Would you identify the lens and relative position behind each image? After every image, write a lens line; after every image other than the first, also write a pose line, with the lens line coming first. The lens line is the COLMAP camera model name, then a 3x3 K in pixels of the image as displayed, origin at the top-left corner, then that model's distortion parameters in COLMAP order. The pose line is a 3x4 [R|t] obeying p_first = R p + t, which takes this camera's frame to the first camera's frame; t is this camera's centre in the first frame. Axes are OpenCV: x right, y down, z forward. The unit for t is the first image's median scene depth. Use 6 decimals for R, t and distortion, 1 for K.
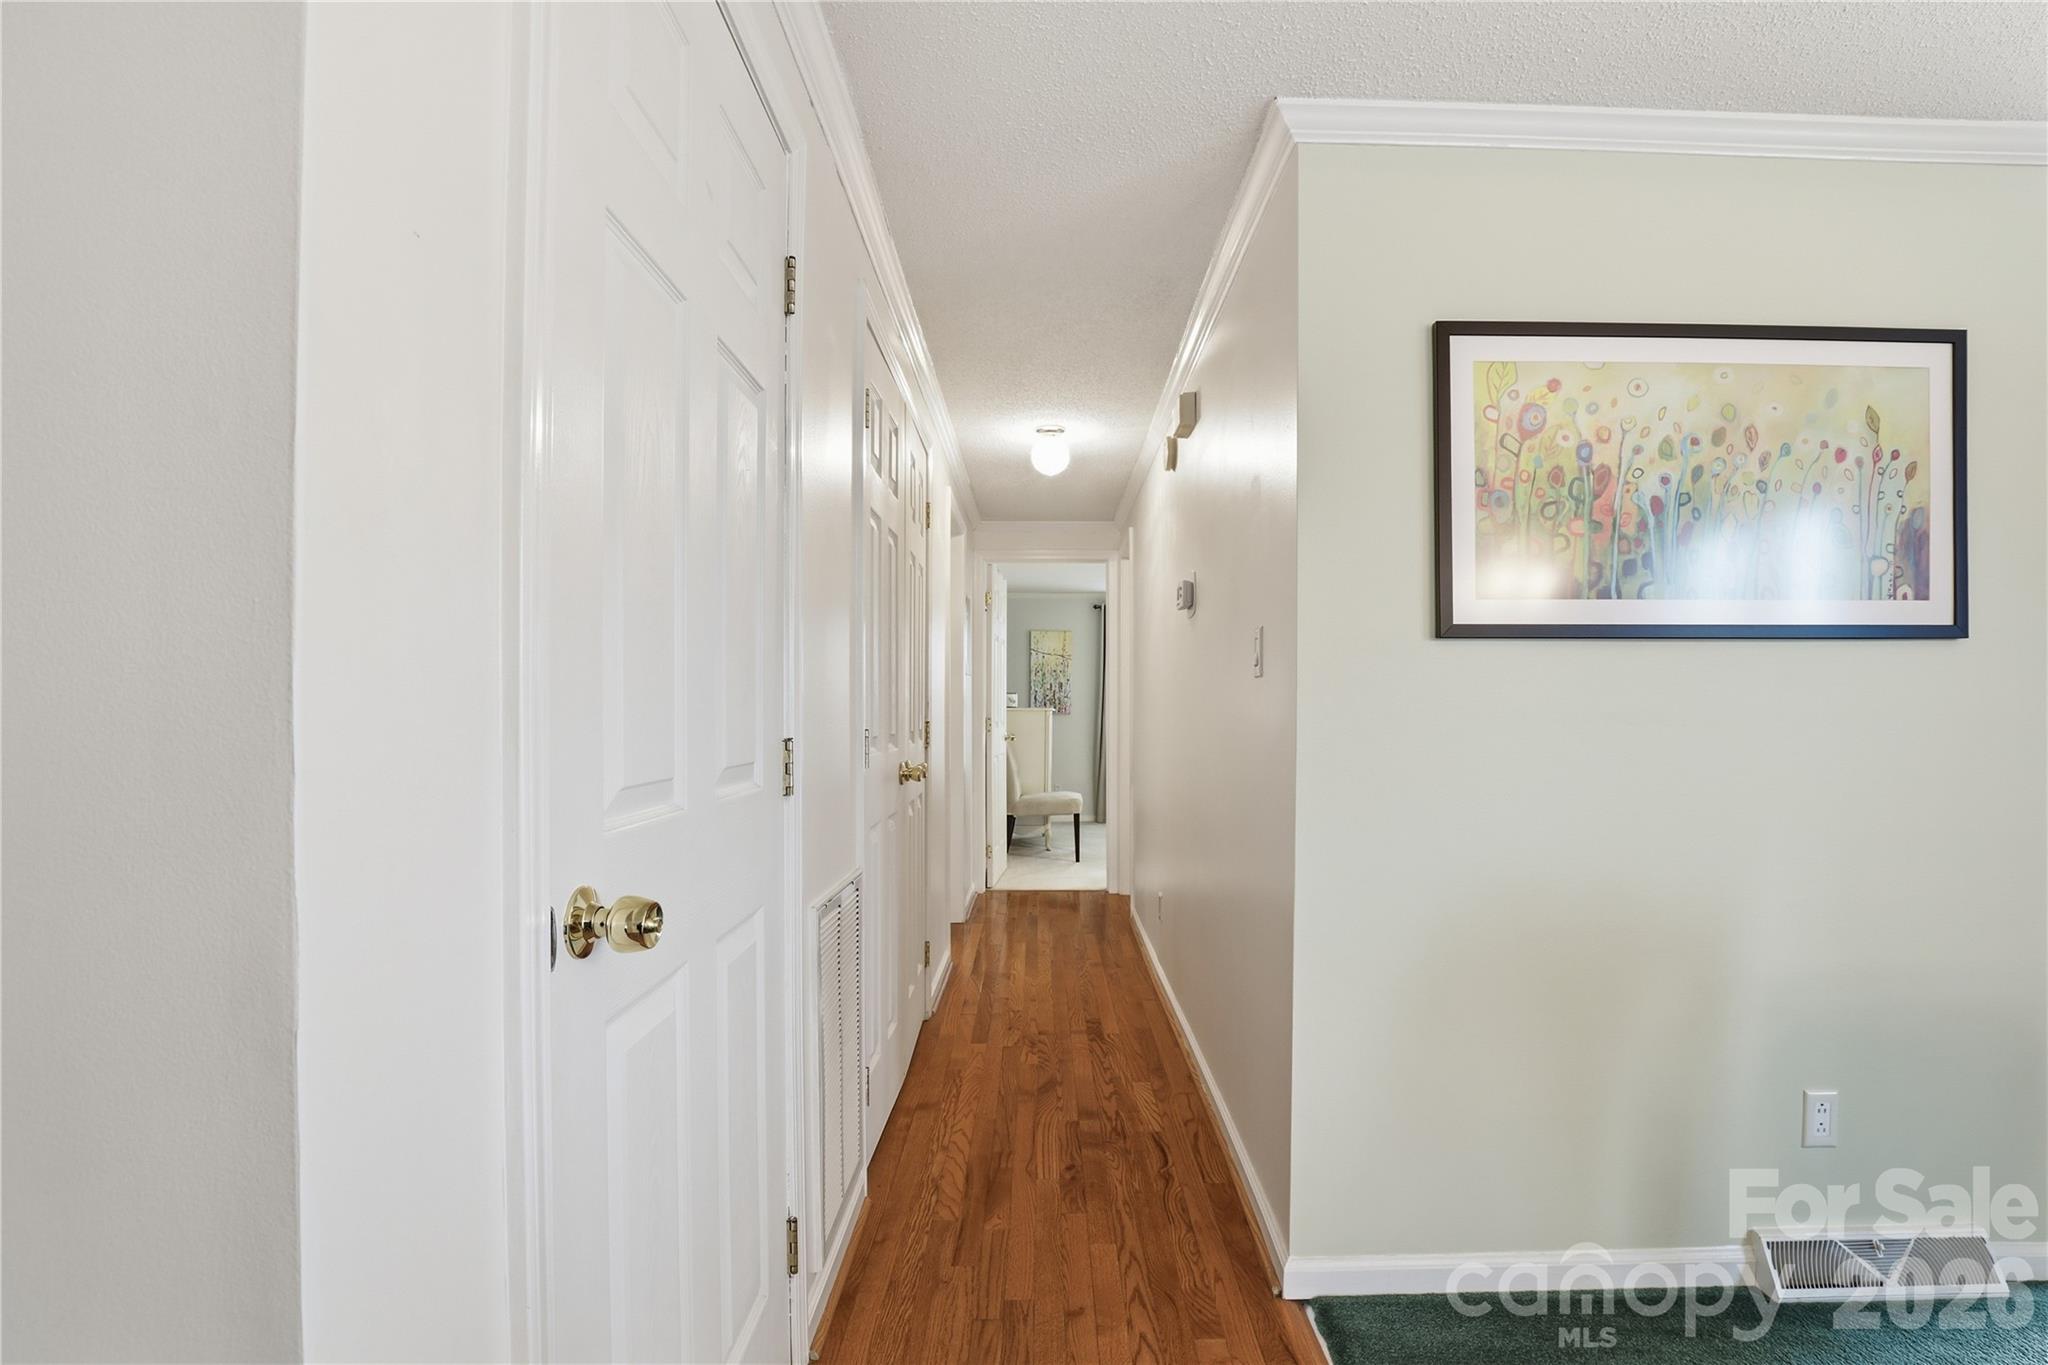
lens RADIAL K [[965.8, 0, 1043.6], [0, 965.8, 699.4], [0, 0, 1]] dist [-0.023813, 0.000045]
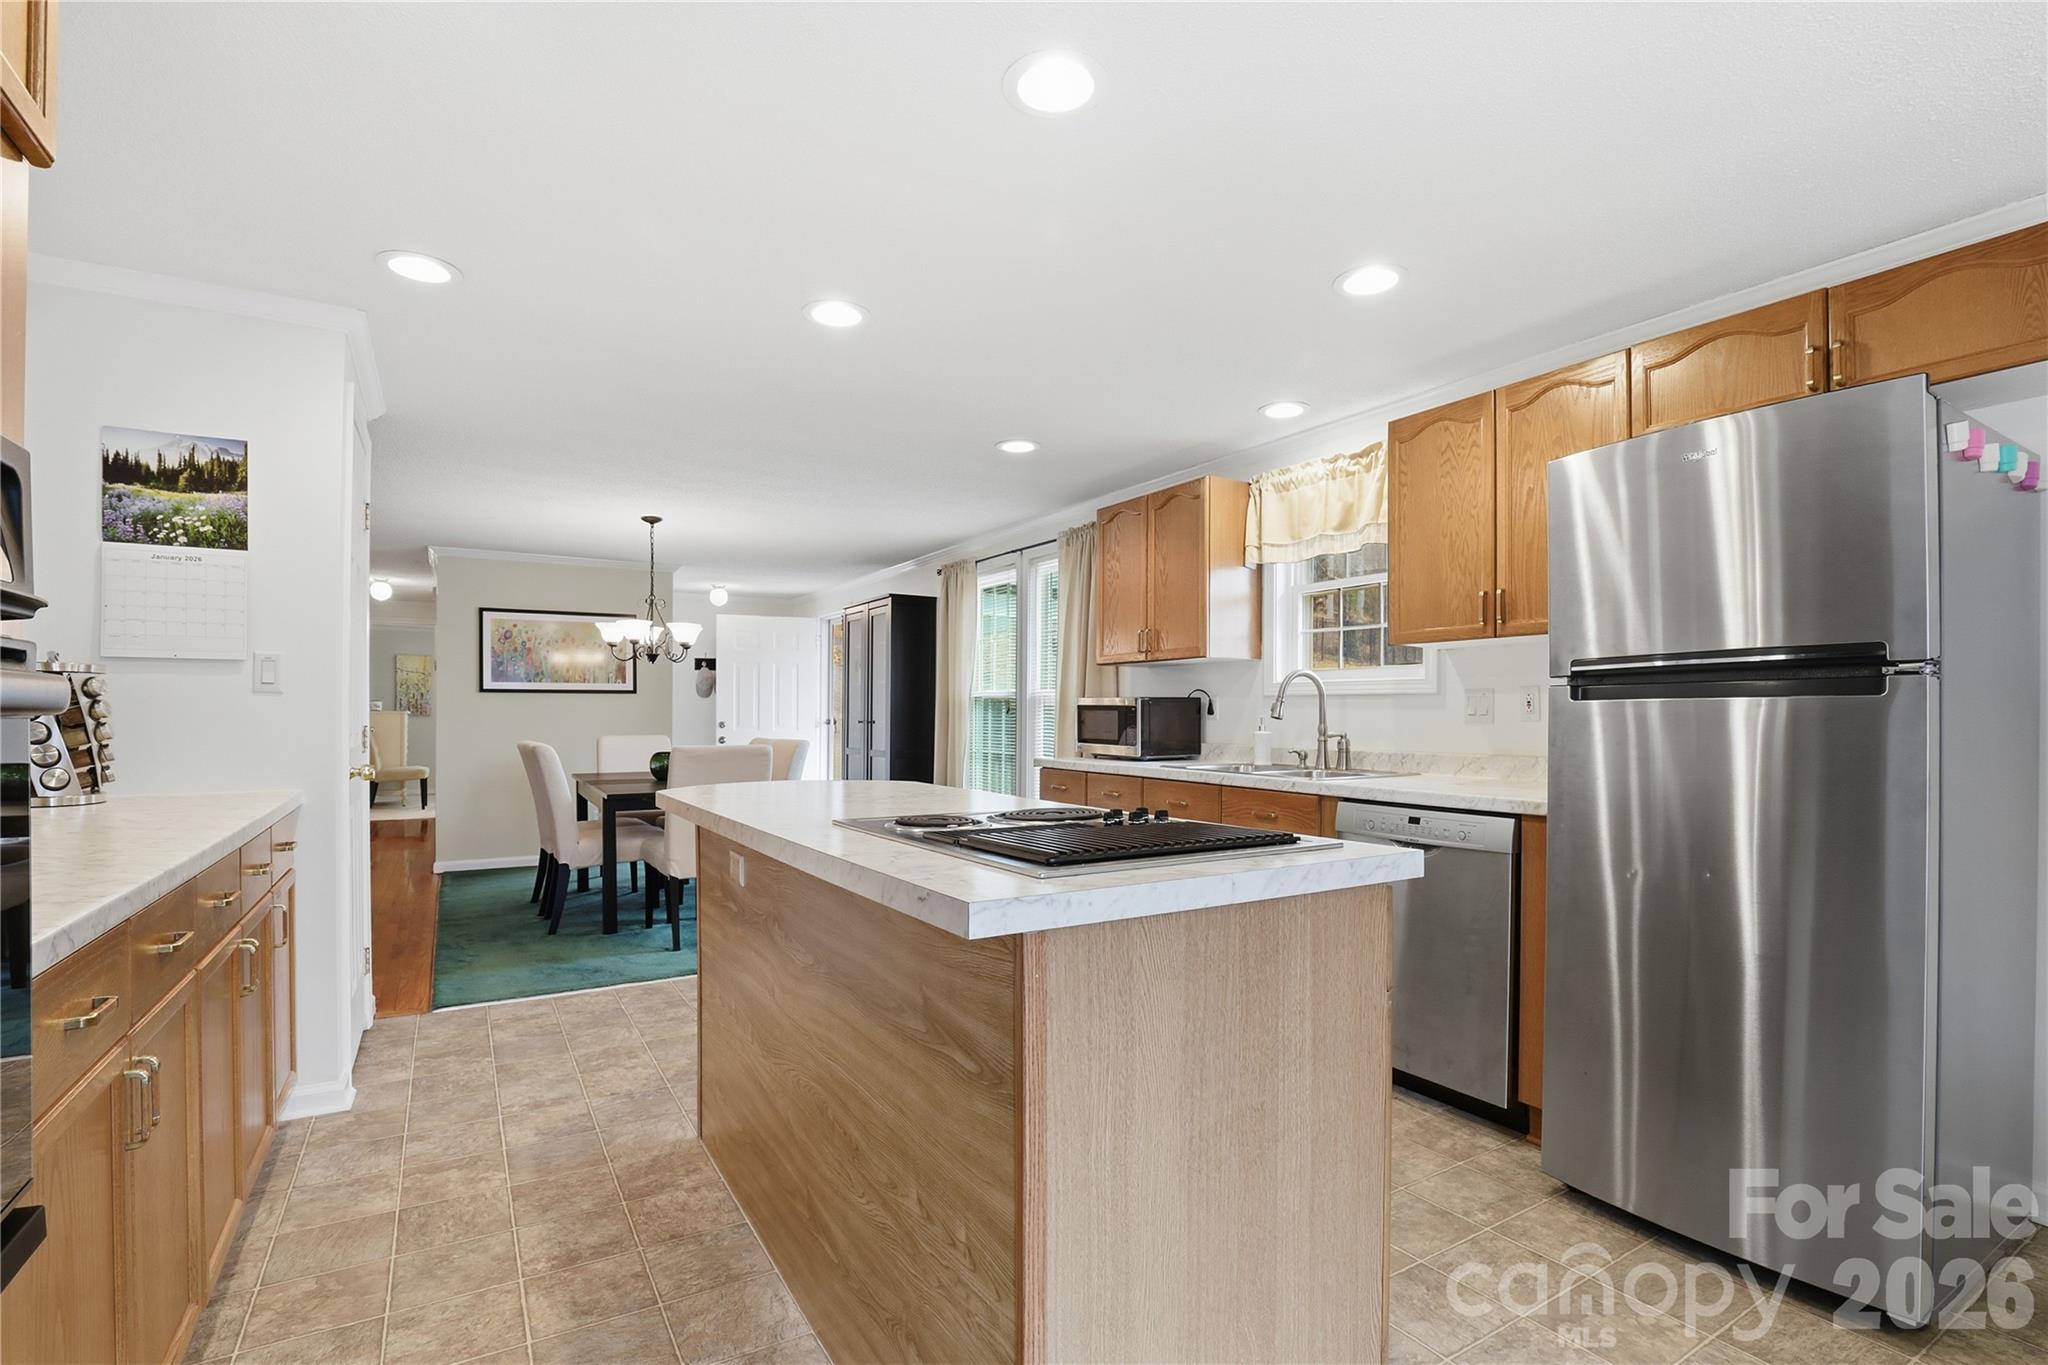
lens RADIAL K [[965.8, 0, 1043.6], [0, 965.8, 699.4], [0, 0, 1]] dist [-0.023813, 0.000045]
pose [[0.855207, 0.006709, 0.518243, 0.089236], [-0.005301, 0.999977, -0.004198, -0.008178], [-0.518259, 0.000843, 0.855223, -0.835879]]
